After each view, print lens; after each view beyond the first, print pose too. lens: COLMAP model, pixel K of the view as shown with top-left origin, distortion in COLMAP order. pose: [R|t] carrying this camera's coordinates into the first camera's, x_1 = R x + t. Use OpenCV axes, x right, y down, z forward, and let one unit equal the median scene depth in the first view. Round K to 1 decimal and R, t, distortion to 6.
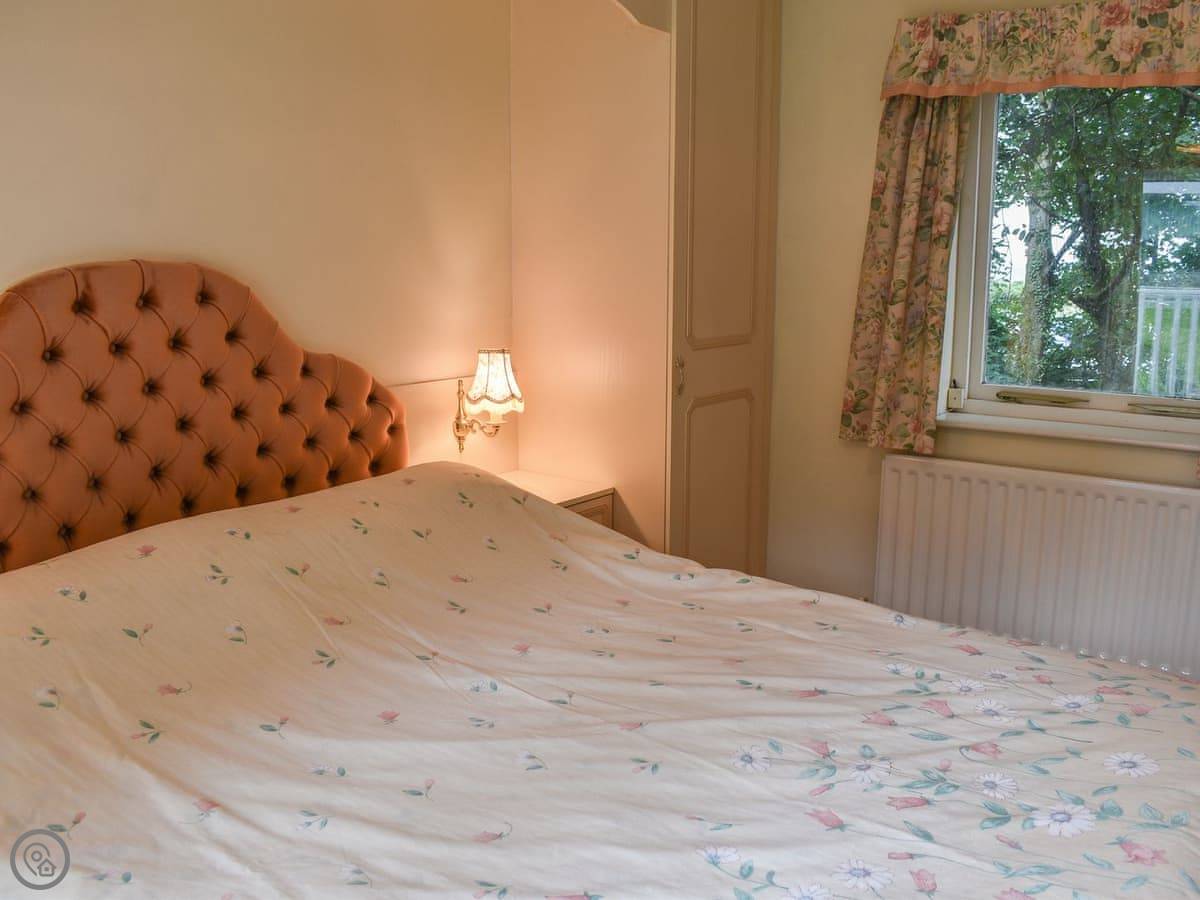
lens RADIAL K [[1053.3, 0, 645.5], [0, 1053.3, 470.6], [0, 0, 1]] dist [-0.069388, -0.011331]
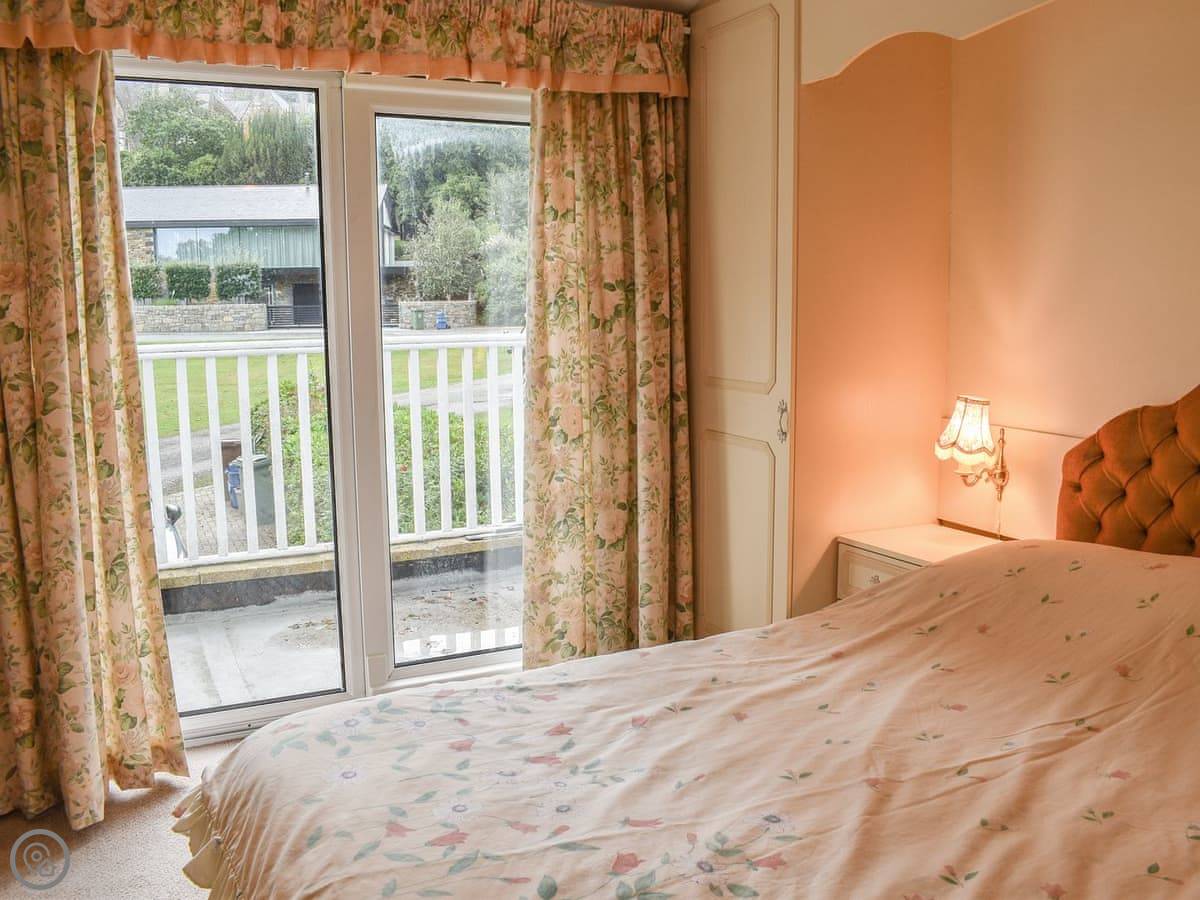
lens RADIAL K [[1035.7, 0, 595.6], [0, 1035.7, 450.6], [0, 0, 1]] dist [-0.097522, 0.010767]
pose [[-0.509994, 0.121126, -0.851607, 0.955410], [-0.173262, 0.955279, 0.239631, -0.254788], [0.842547, 0.269762, -0.466200, 1.216287]]
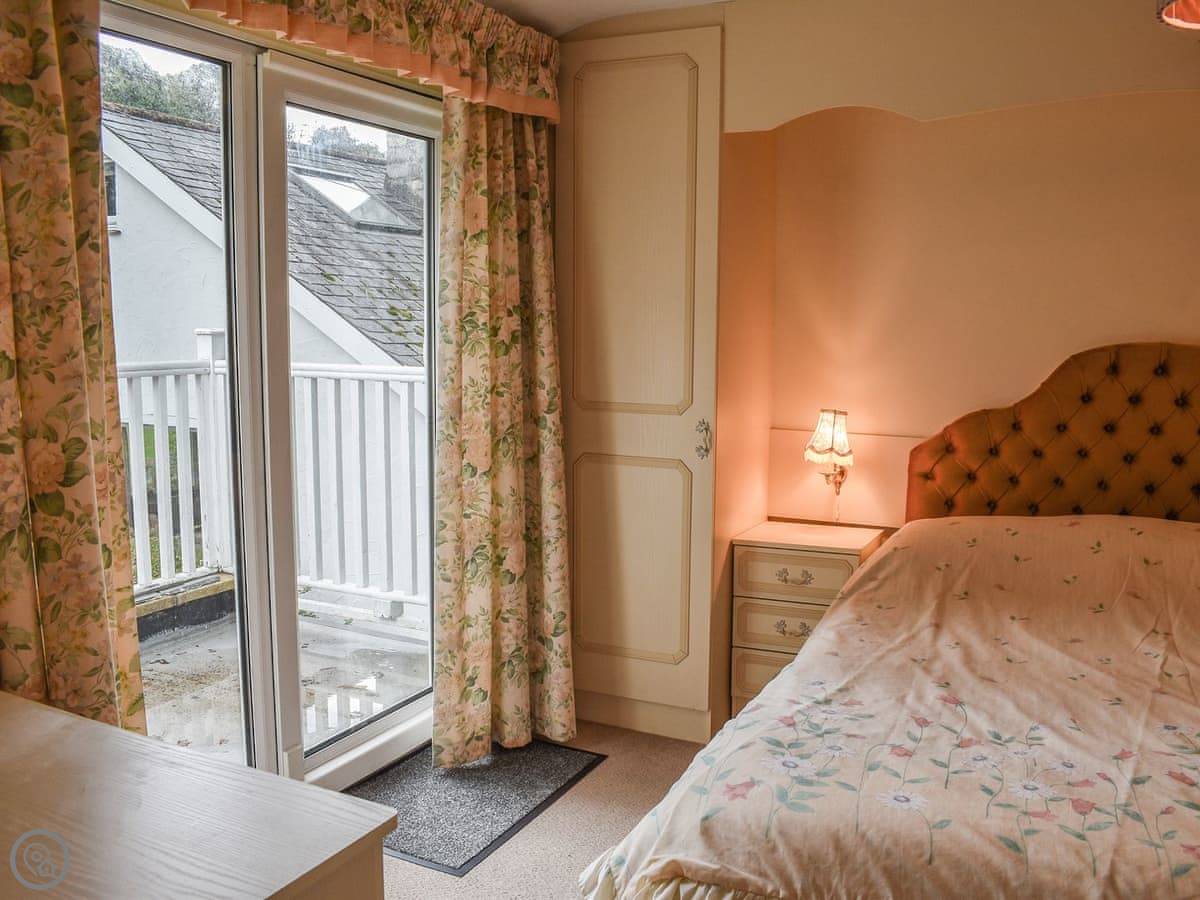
lens RADIAL K [[1053.8, 0, 604.8], [0, 1053.8, 451.9], [0, 0, 1]] dist [-0.094451, 0.009250]
pose [[0.127740, 0.117369, -0.984839, 1.213992], [-0.209592, 0.973743, 0.088861, -0.023094], [0.969409, 0.195063, 0.148985, 0.065239]]
